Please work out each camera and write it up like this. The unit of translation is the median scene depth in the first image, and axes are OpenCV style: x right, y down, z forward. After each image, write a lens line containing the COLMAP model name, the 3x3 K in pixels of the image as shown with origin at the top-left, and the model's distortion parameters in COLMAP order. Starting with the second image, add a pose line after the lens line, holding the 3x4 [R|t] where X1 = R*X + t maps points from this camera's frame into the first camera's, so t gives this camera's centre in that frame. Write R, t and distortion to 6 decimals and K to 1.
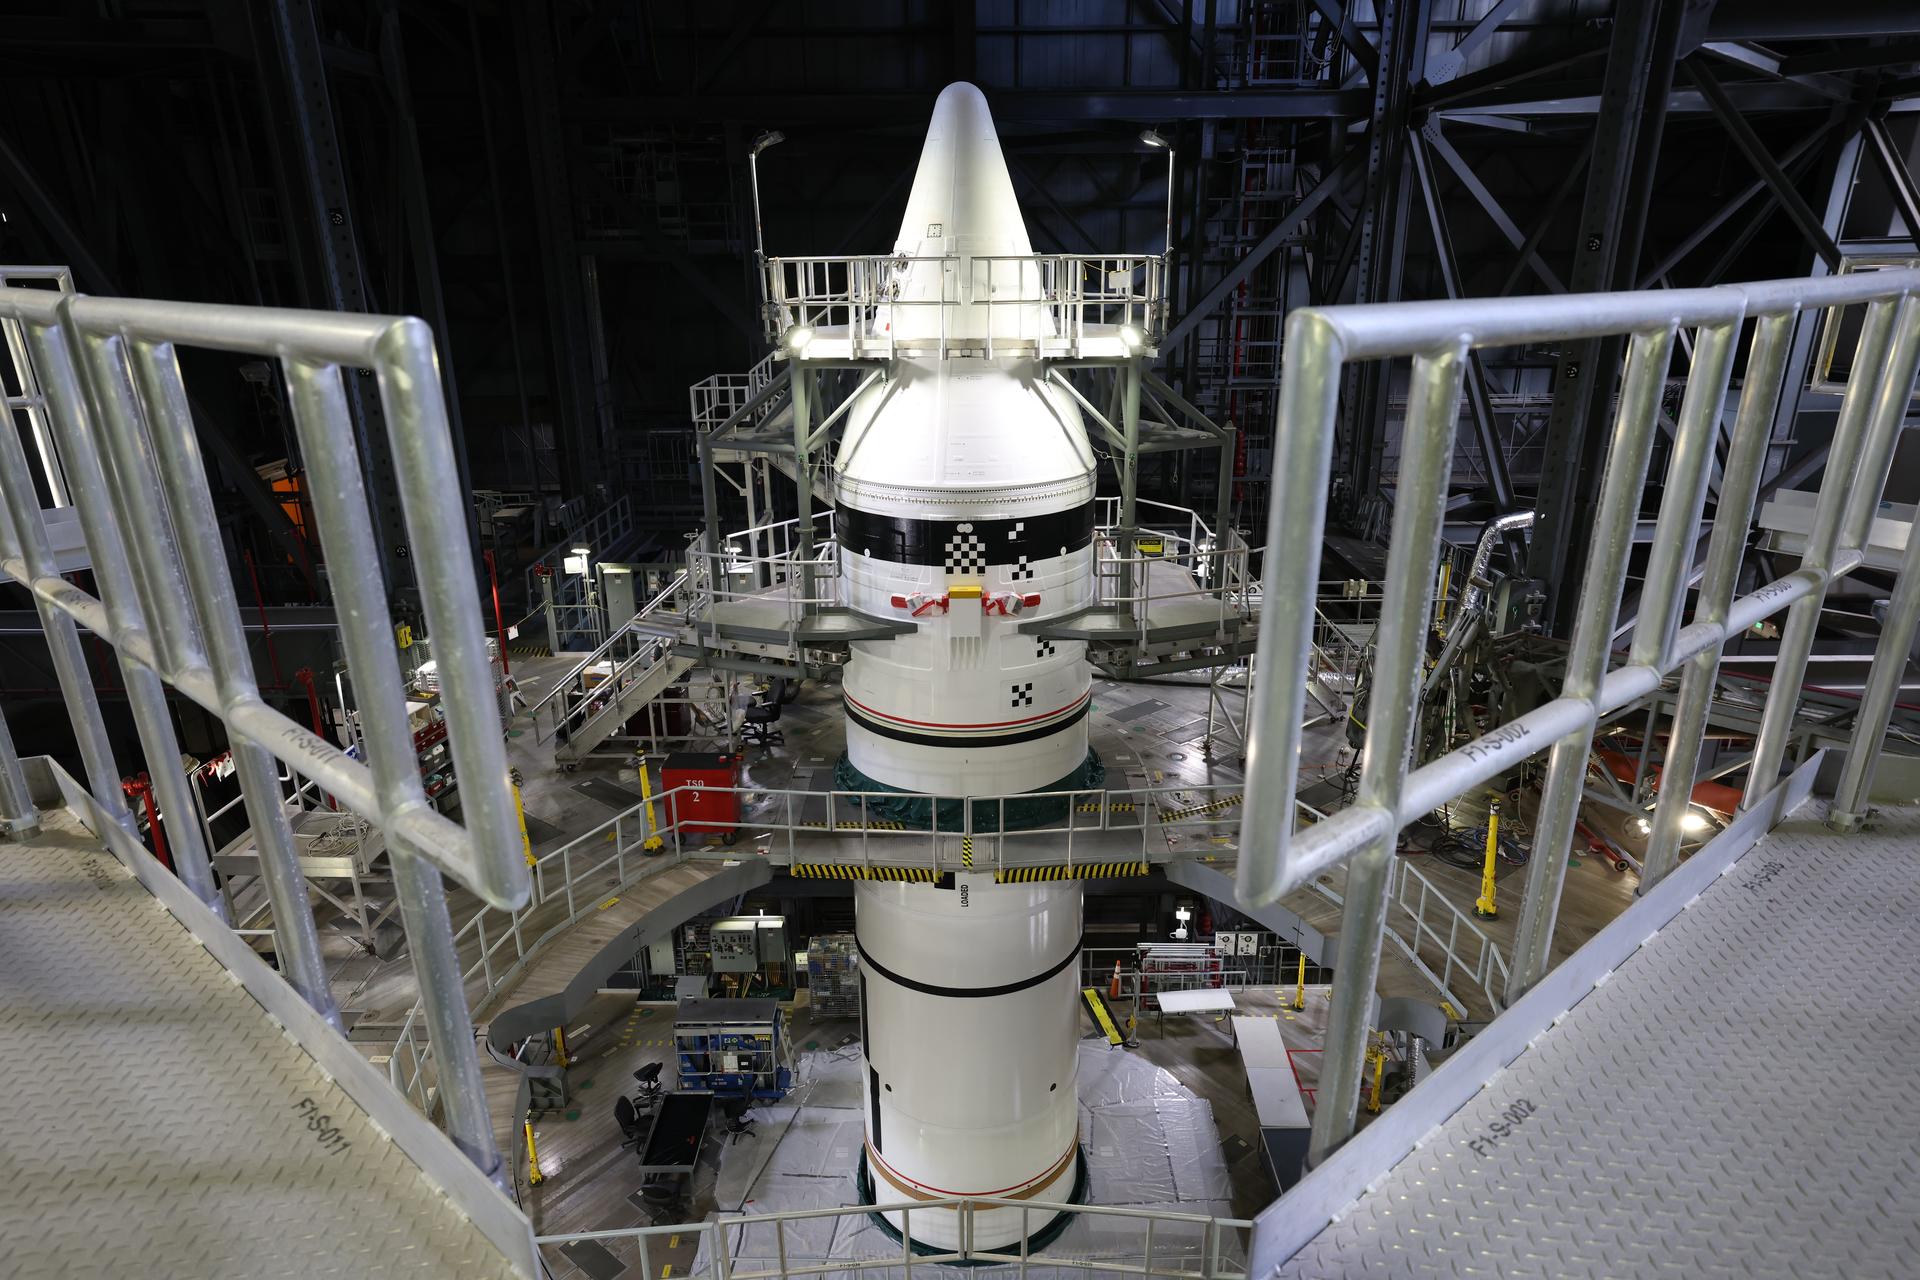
lens RADIAL K [[1146.6, 0, 968.5], [0, 1146.6, 638.4], [0, 0, 1]] dist [0.004841, -0.004619]
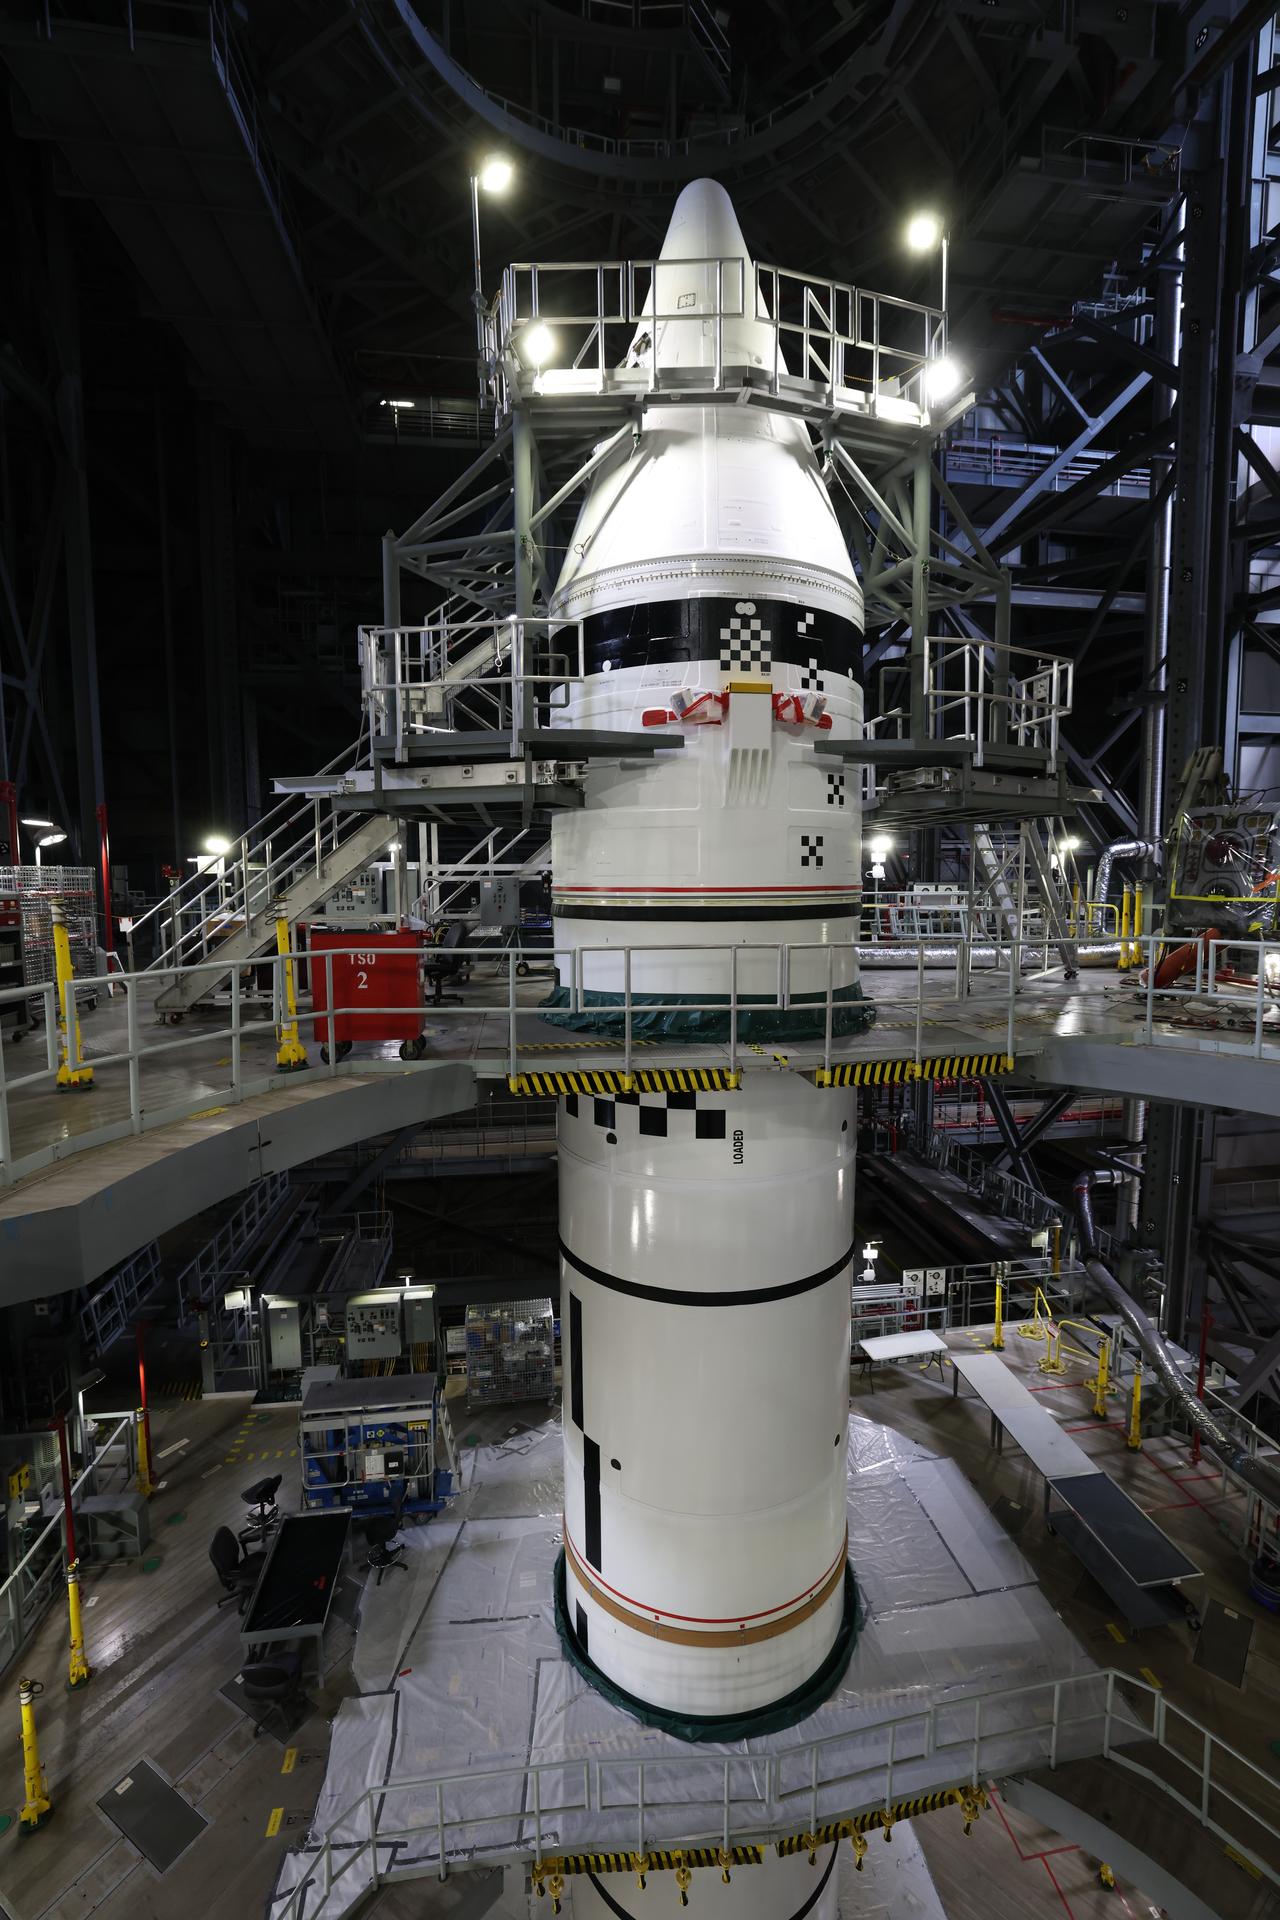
lens RADIAL K [[817.2, 0, 644.7], [0, 817.2, 951.7], [0, 0, 1]] dist [-0.017237, 0.002606]
pose [[0.989309, -0.011906, 0.145347, -0.106357], [0.046024, 0.971219, -0.233702, 0.175855], [-0.138382, 0.237893, 0.961383, 0.381900]]
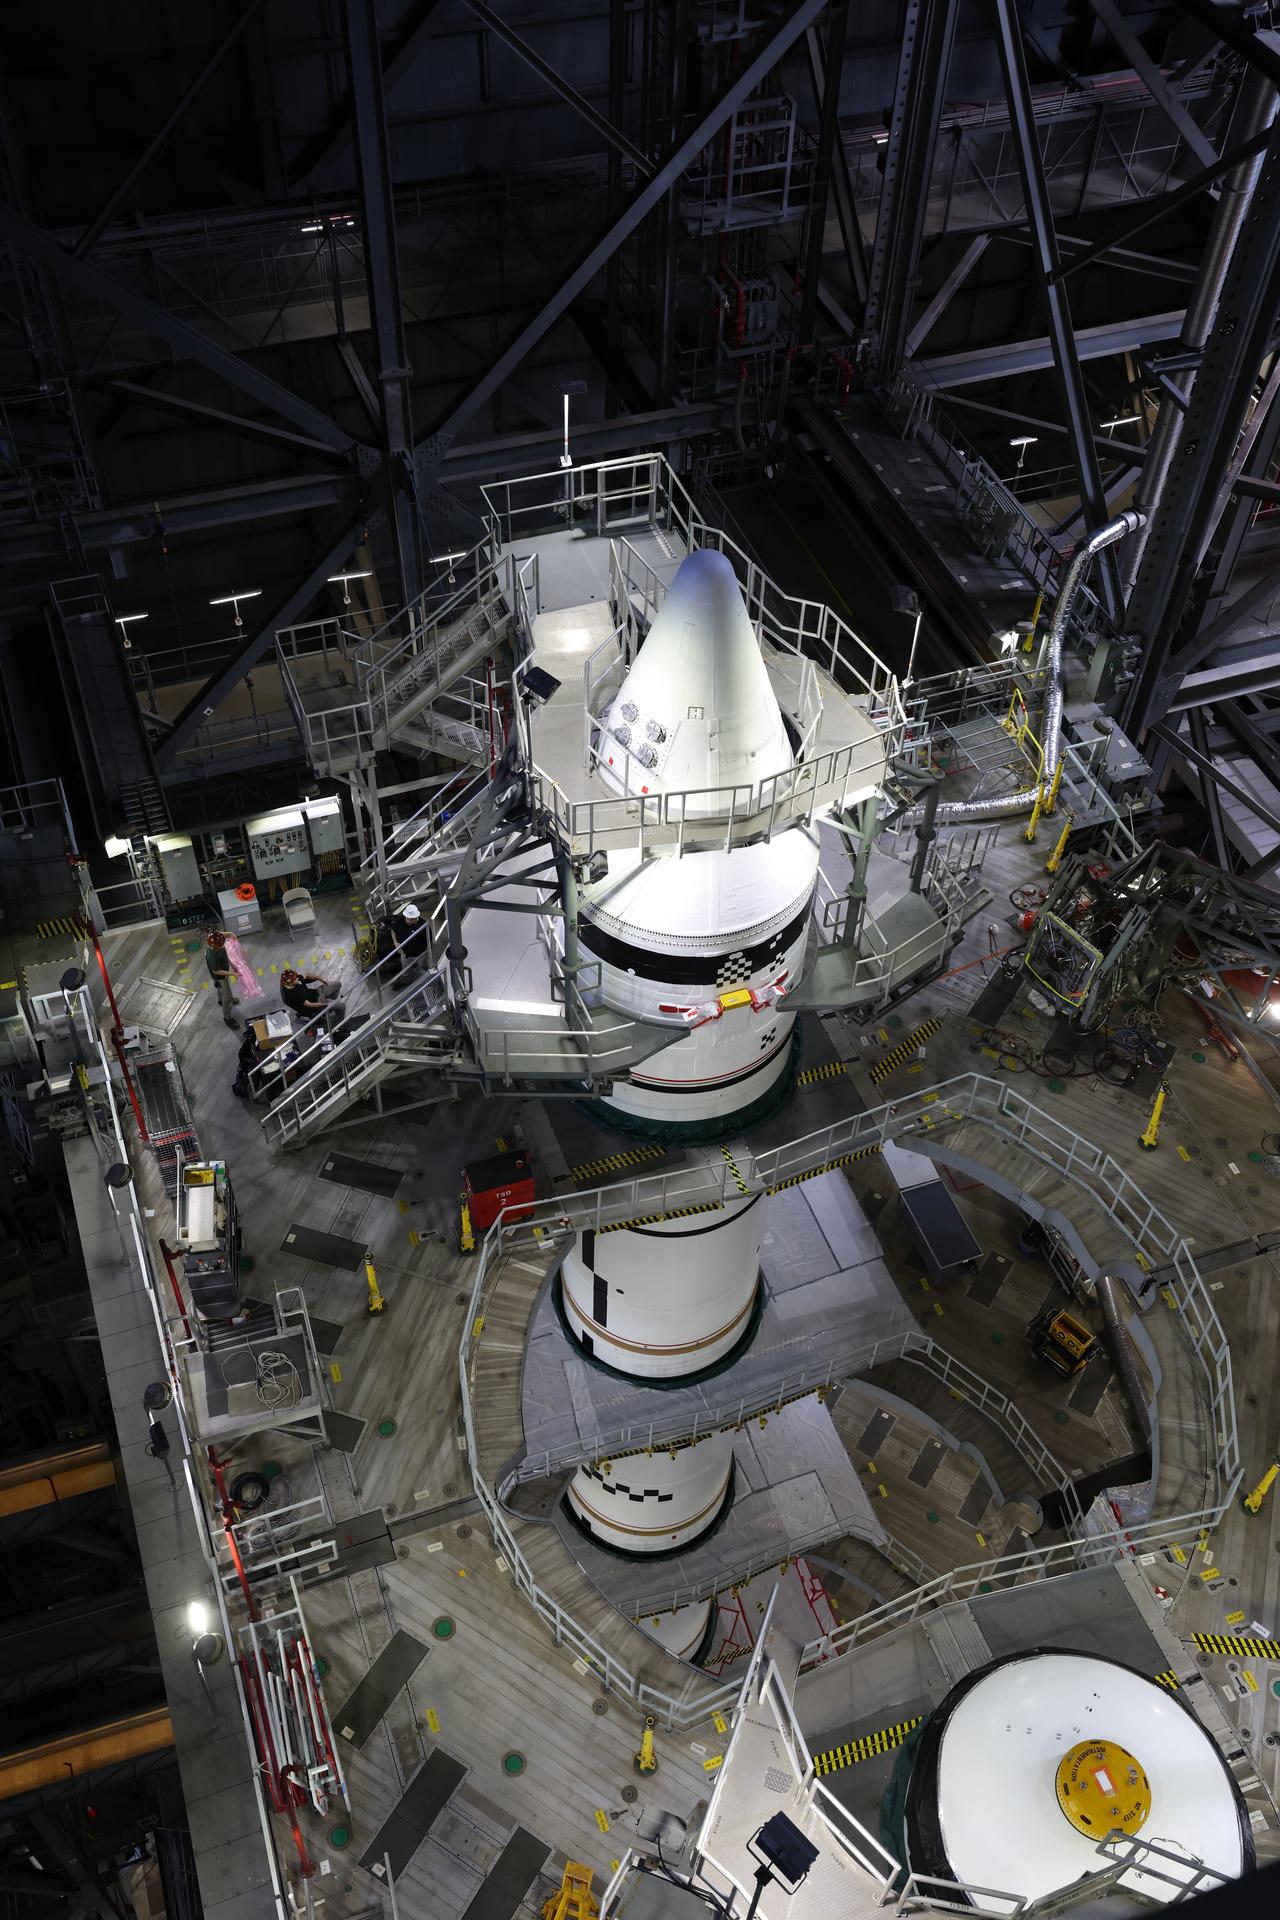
lens RADIAL K [[1864.8, 0, 641.7], [0, 1864.8, 951.9], [0, 0, 1]] dist [0.036265, 0.000000]
pose [[0.937114, -0.242824, 0.250705, -0.367387], [0.080089, 0.848747, 0.522699, -0.716825], [-0.339709, -0.469750, 0.814820, -0.274254]]
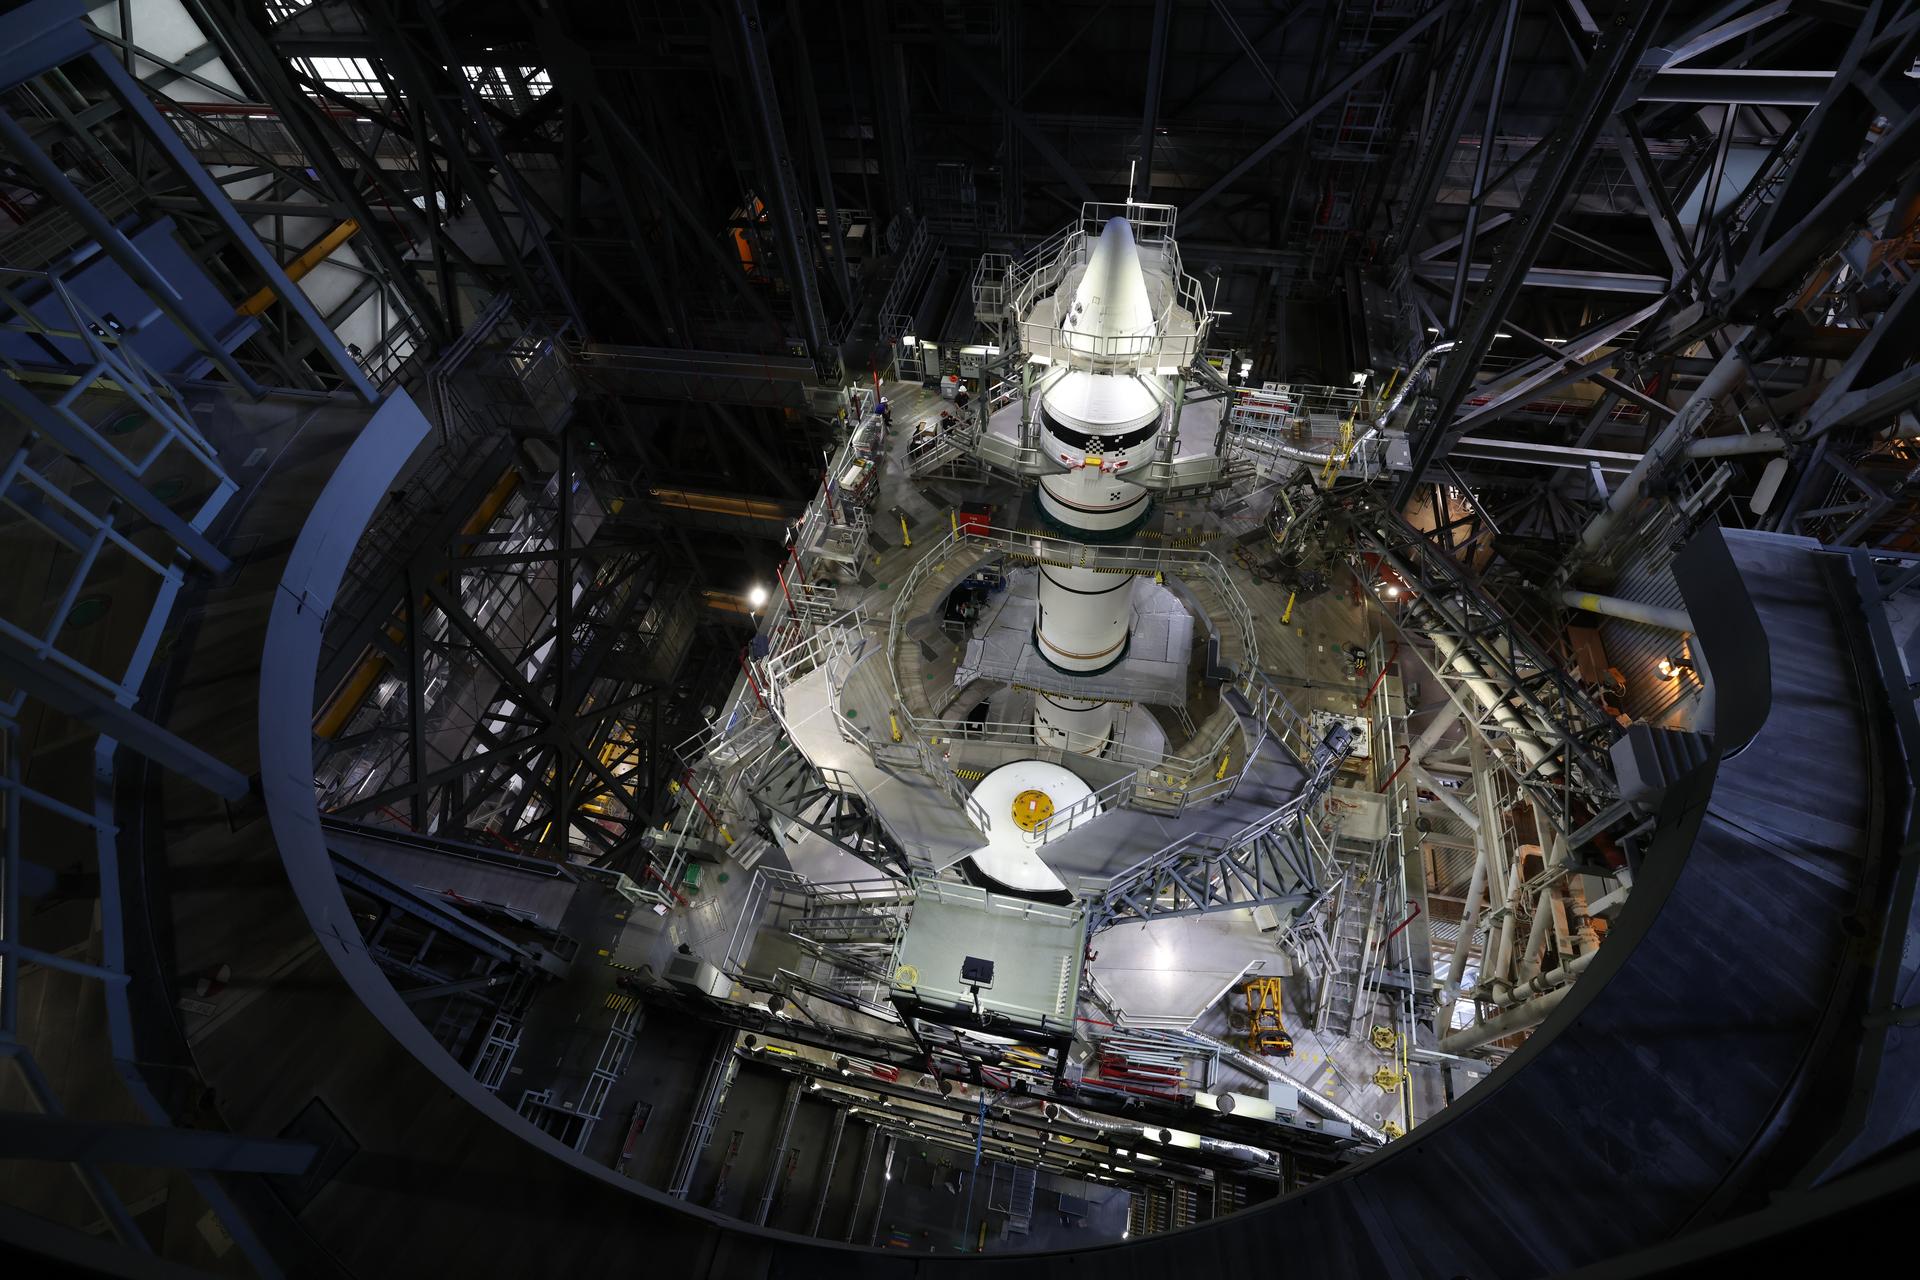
lens RADIAL K [[848.0, 0, 969.1], [0, 848.0, 632.4], [0, 0, 1]] dist [-0.010370, 0.000254]
pose [[0.978523, 0.138010, -0.153122, 0.043255], [-0.026016, 0.819551, 0.572415, -0.511031], [0.204491, -0.556137, 0.805540, -0.420147]]
